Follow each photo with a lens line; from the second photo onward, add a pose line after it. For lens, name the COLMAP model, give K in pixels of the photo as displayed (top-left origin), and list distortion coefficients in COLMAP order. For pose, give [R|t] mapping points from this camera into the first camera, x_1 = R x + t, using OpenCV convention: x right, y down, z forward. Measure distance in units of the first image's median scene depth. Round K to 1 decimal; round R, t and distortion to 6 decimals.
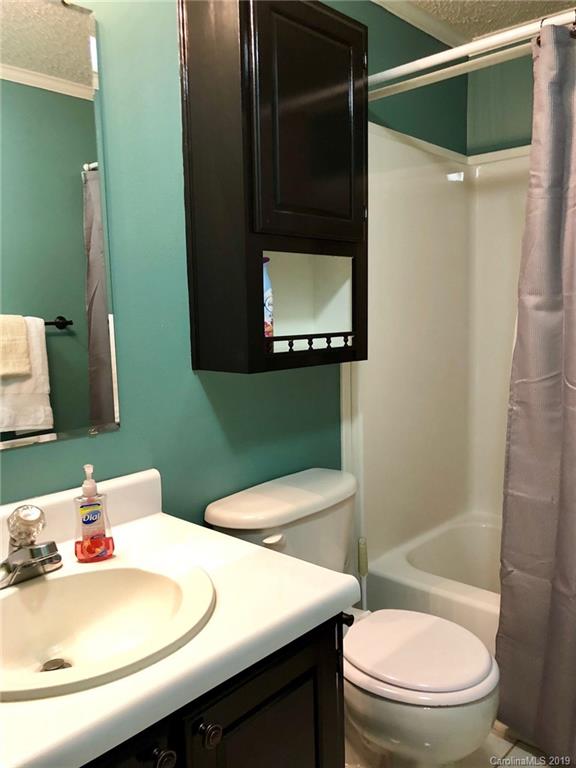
lens RADIAL K [[627.7, 0, 293.7], [0, 627.7, 384.2], [0, 0, 1]] dist [0.052394, -0.070447]
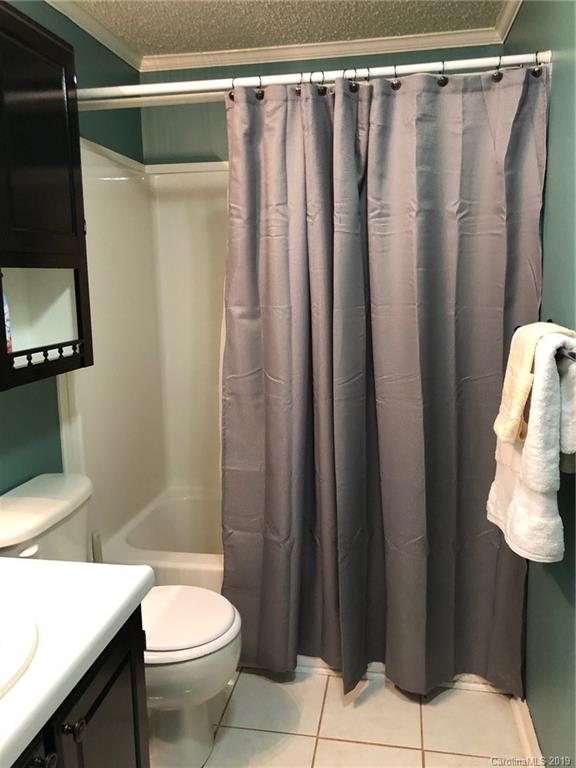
lens RADIAL K [[627.7, 0, 276.7], [0, 627.7, 382.7], [0, 0, 1]] dist [0.052394, -0.070447]
pose [[0.852369, -0.083842, 0.516176, -0.187093], [0.063940, 0.996367, 0.056254, -0.054288], [-0.519017, -0.014945, 0.854633, -0.072491]]
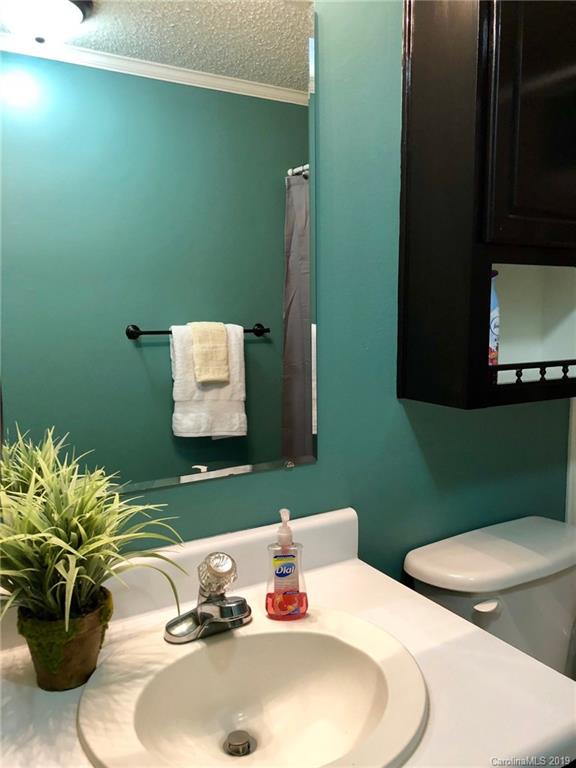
lens RADIAL K [[627.7, 0, 291.6], [0, 627.7, 378.5], [0, 0, 1]] dist [0.052394, -0.070447]
pose [[0.956659, 0.047283, -0.287345, -0.050336], [-0.048718, 0.998810, 0.002158, -0.043435], [0.287105, 0.011935, 0.957825, 0.109513]]
